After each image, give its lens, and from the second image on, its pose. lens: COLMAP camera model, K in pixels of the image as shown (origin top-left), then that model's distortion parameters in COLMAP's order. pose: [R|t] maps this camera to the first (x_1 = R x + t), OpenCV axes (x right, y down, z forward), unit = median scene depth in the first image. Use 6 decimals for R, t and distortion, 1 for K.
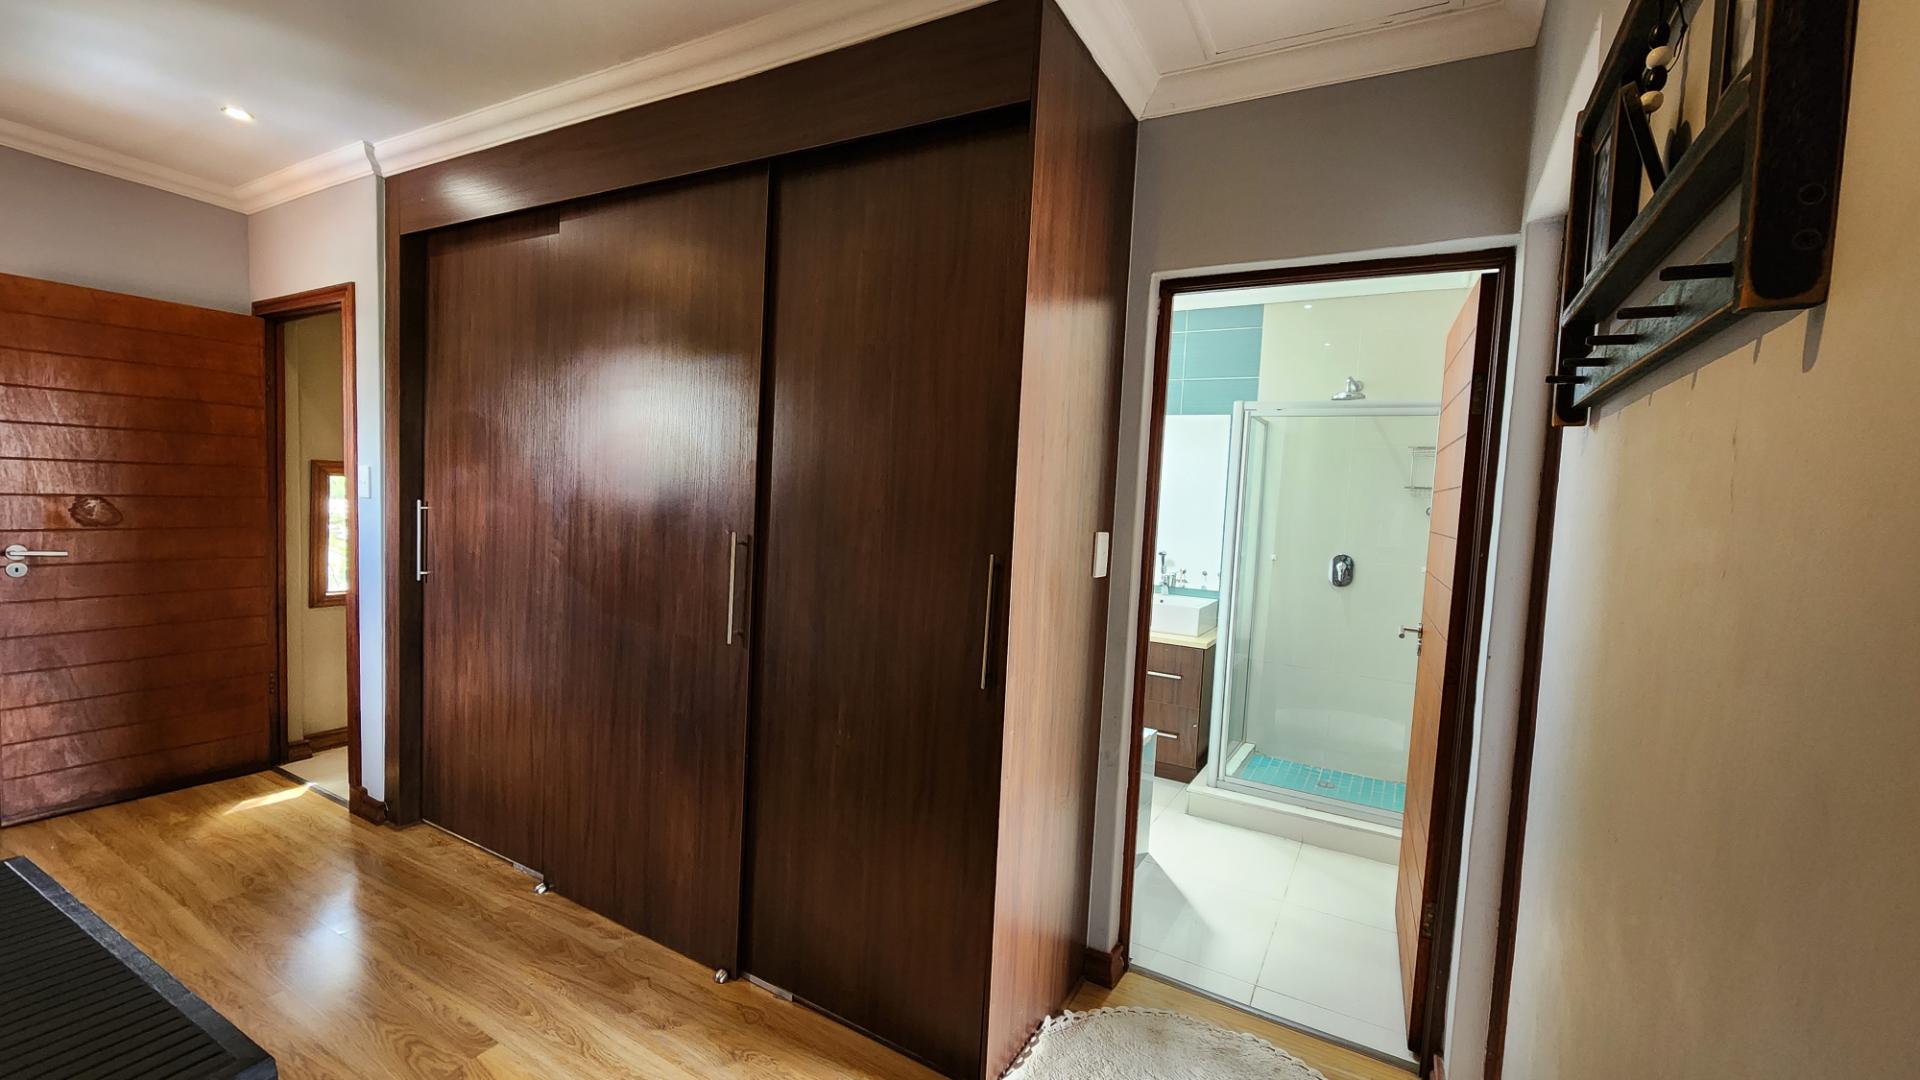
lens RADIAL K [[792.7, 0, 961.4], [0, 792.7, 540.1], [0, 0, 1]] dist [-0.003958, -0.000027]
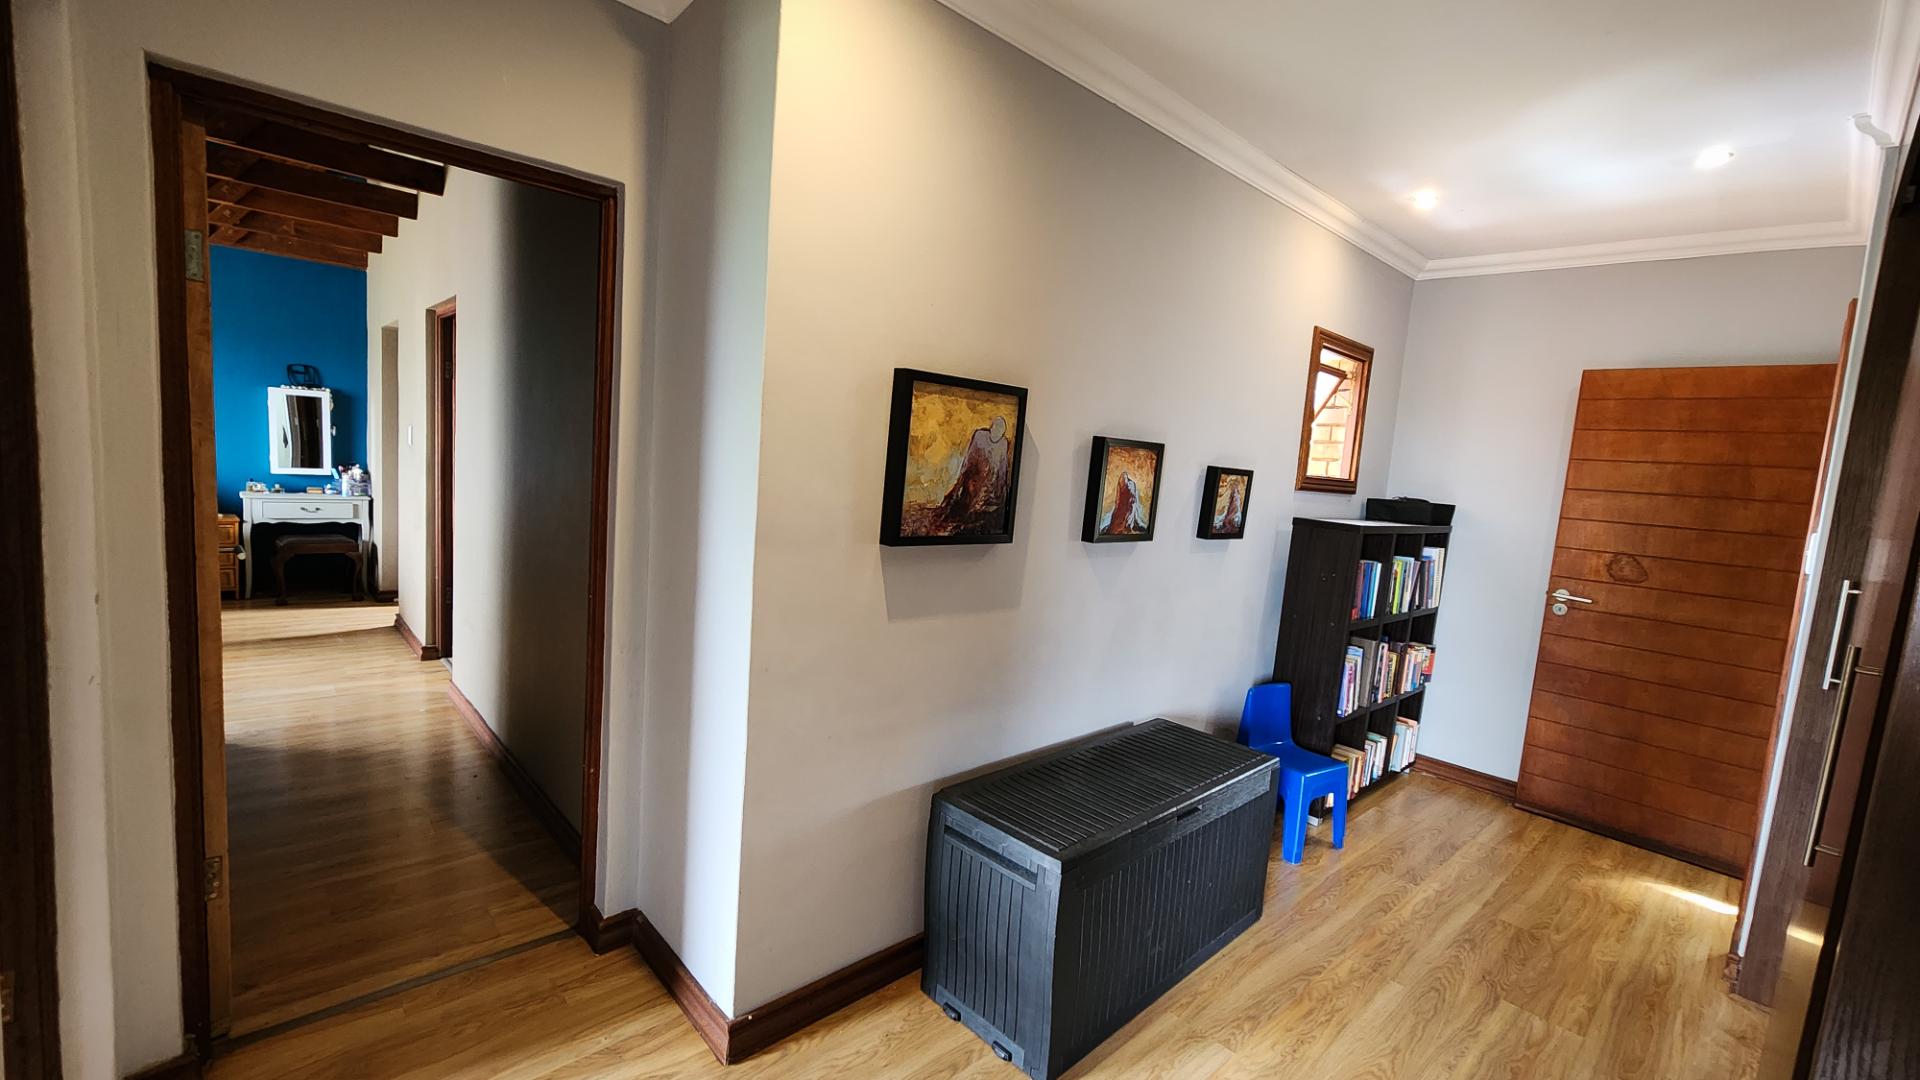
lens RADIAL K [[792.7, 0, 962.4], [0, 792.7, 544.1], [0, 0, 1]] dist [-0.003958, -0.000027]
pose [[-0.296096, 0.031277, -0.954646, 0.235825], [-0.146384, 0.986171, 0.077713, -0.020189], [0.943874, 0.162755, -0.287422, 0.433113]]
